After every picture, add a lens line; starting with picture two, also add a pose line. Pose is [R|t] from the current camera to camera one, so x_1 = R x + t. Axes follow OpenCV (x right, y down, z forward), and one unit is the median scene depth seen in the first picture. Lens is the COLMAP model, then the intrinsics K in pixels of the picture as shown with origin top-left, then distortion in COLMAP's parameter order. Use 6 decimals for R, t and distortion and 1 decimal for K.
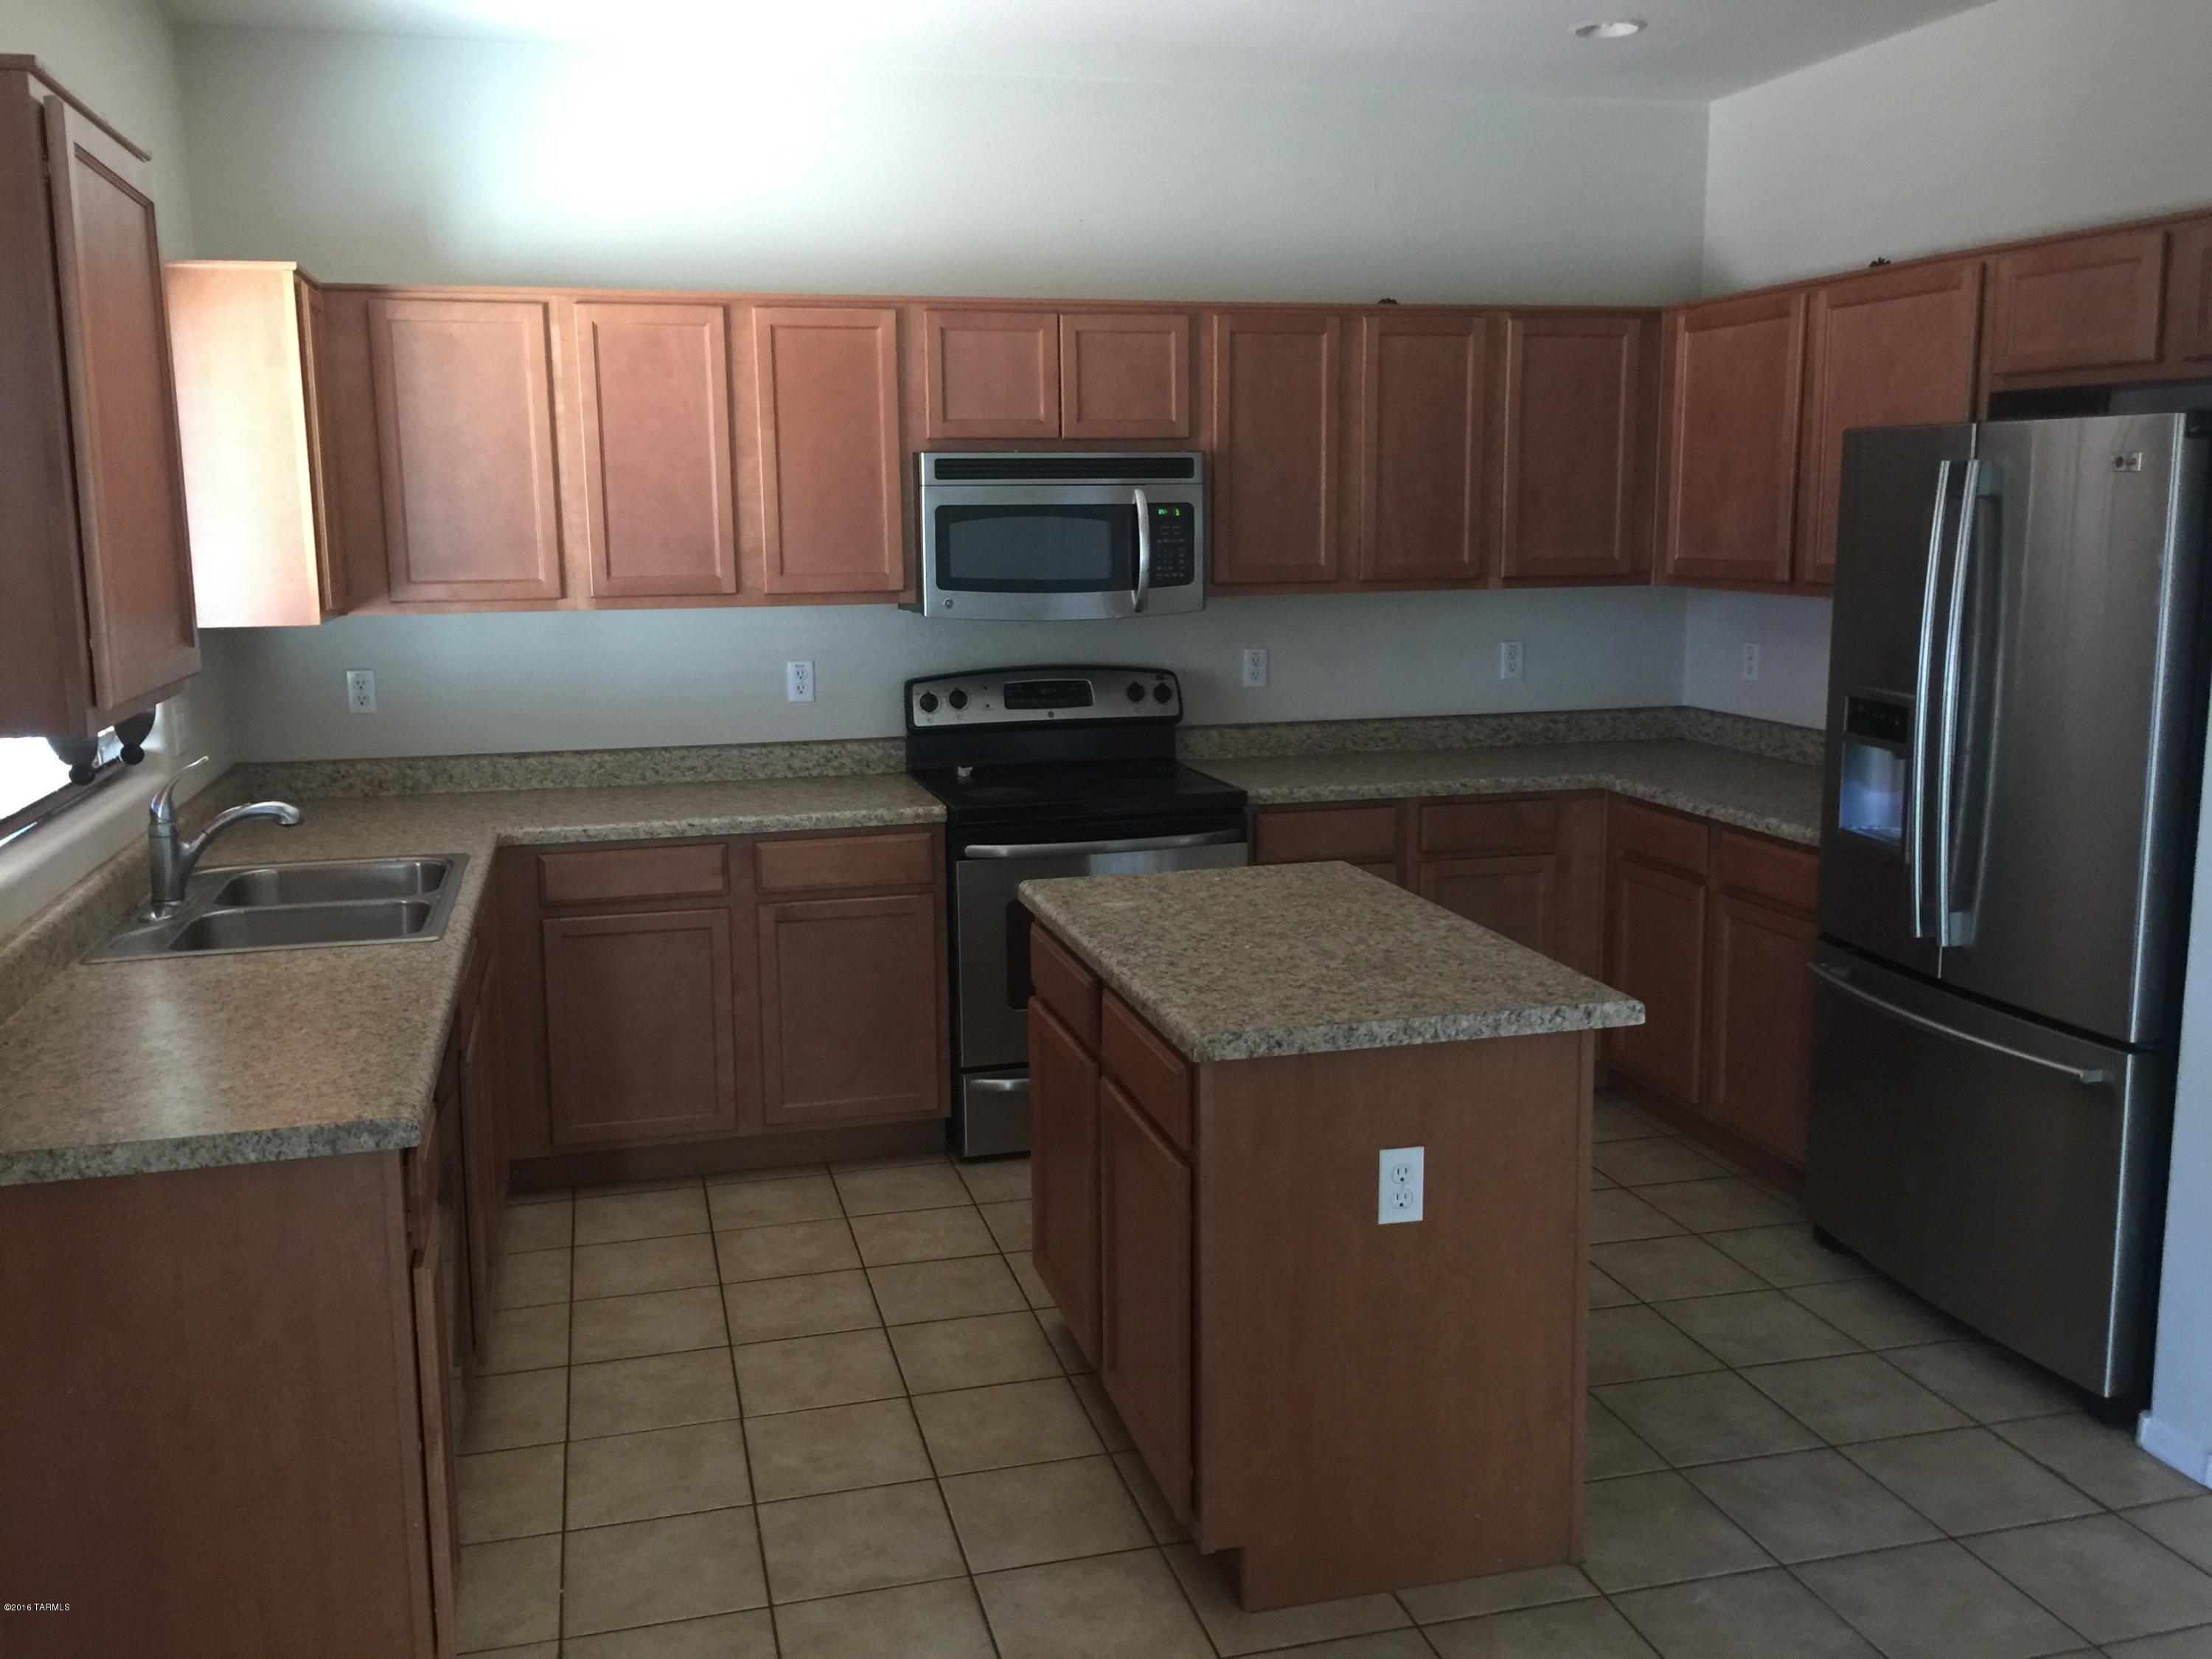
lens RADIAL K [[1901.4, 0, 1096.3], [0, 1901.4, 822.8], [0, 0, 1]] dist [0.053768, -0.033035]
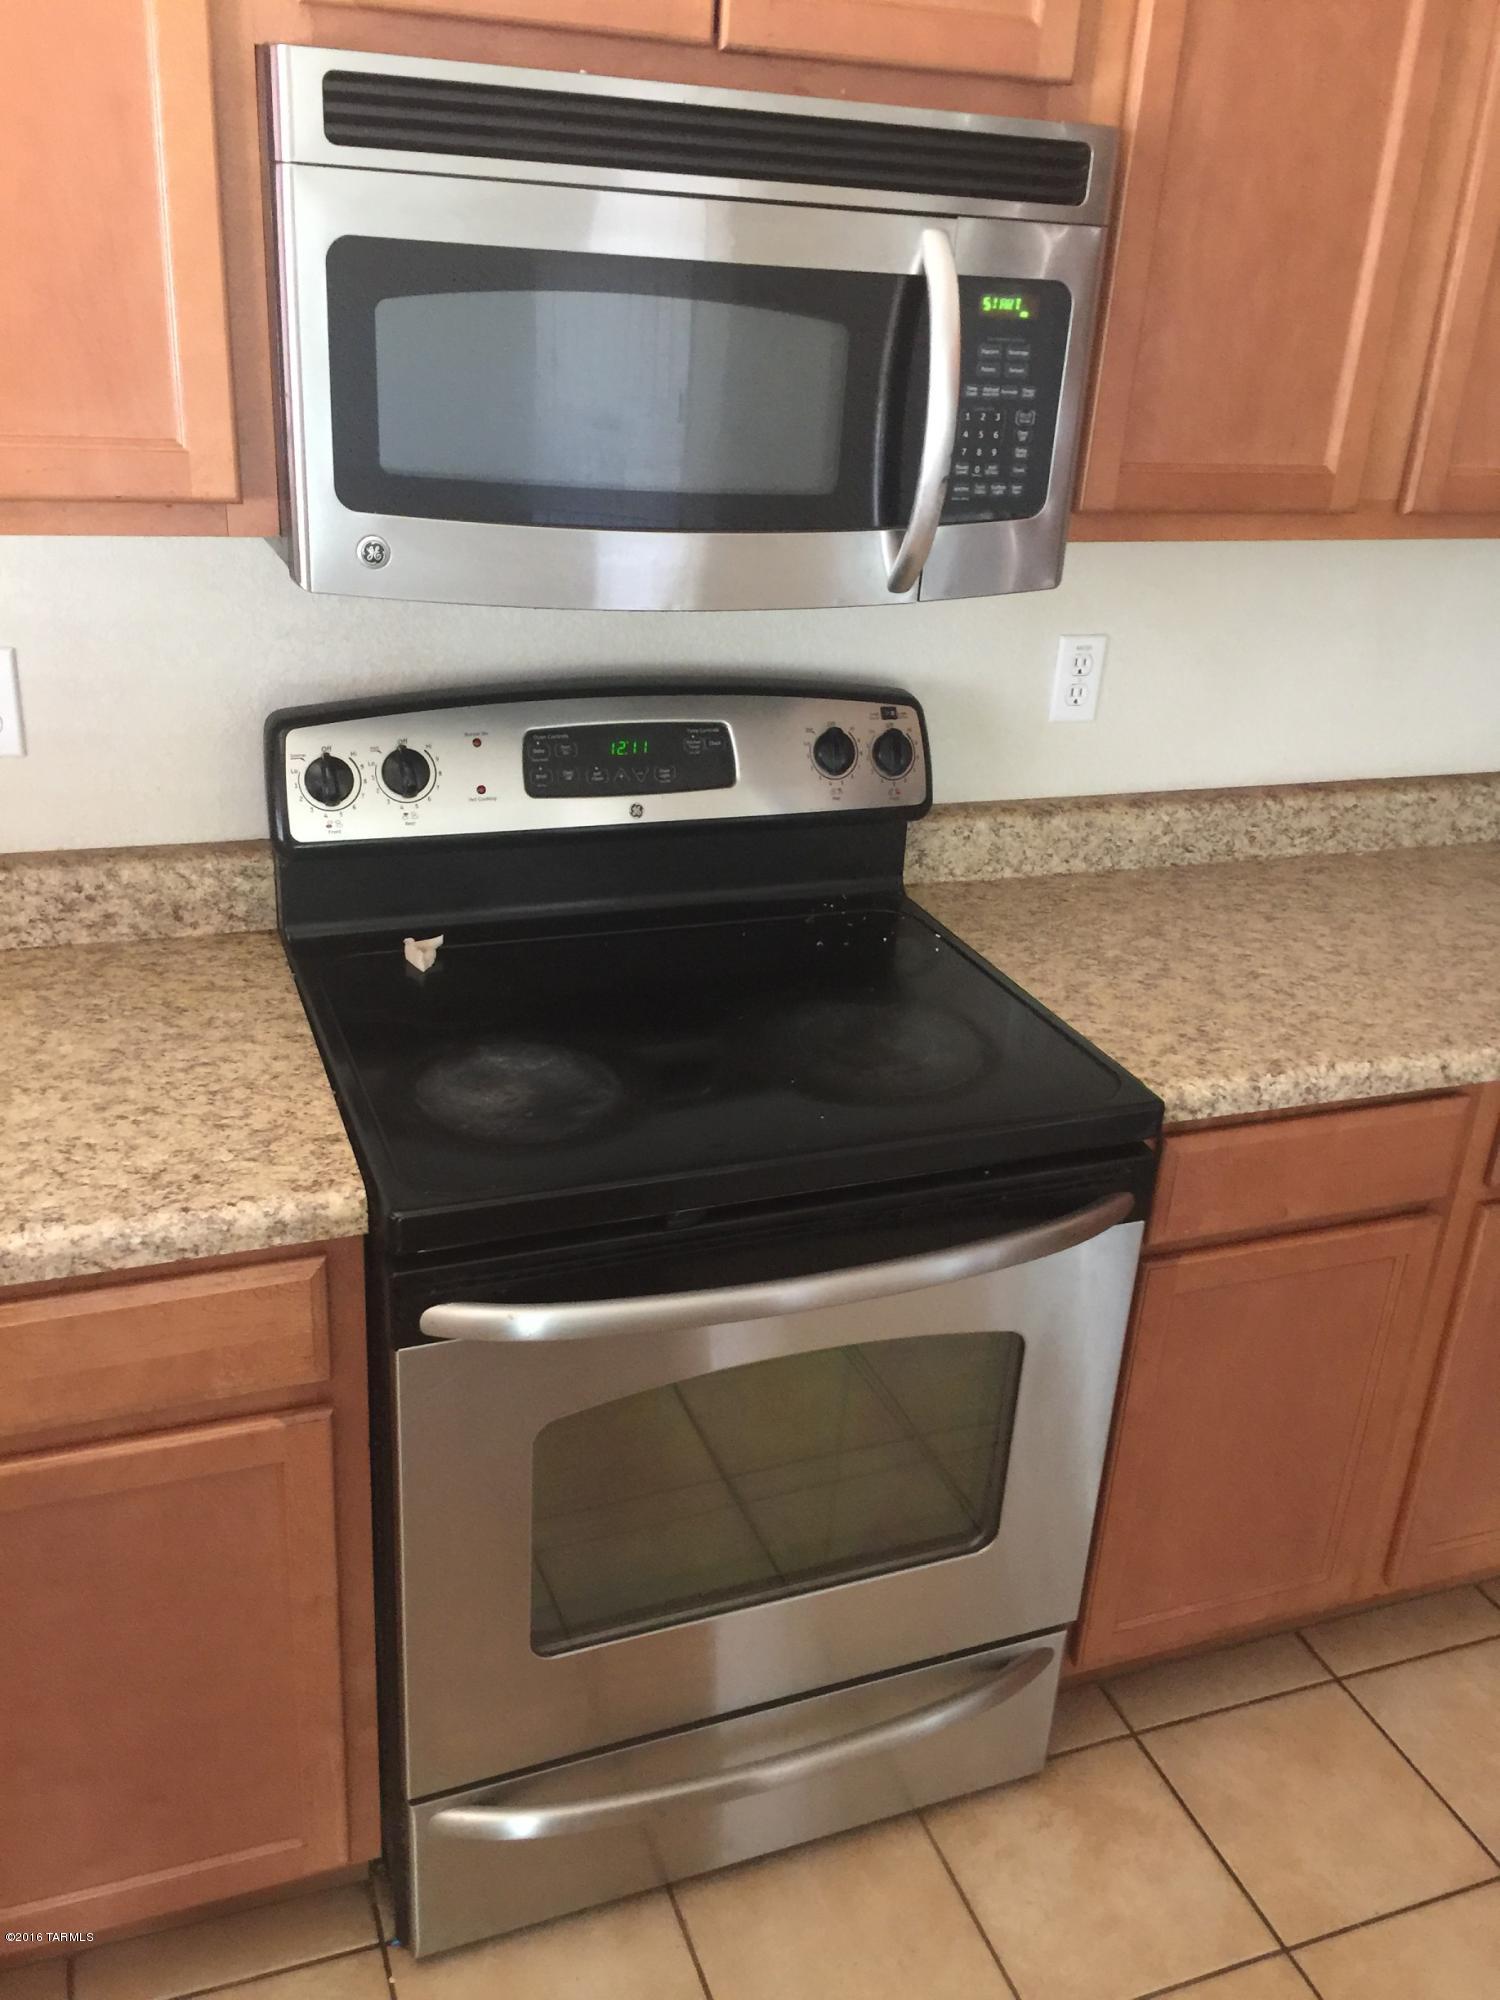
lens RADIAL K [[1719.2, 0, 767.4], [0, 1719.2, 1012.2], [0, 0, 1]] dist [0.053768, -0.033035]
pose [[0.990983, 0.019973, 0.132488, -0.045152], [-0.052764, 0.967099, 0.248870, -0.110707], [-0.123158, -0.253617, 0.959432, 0.641259]]
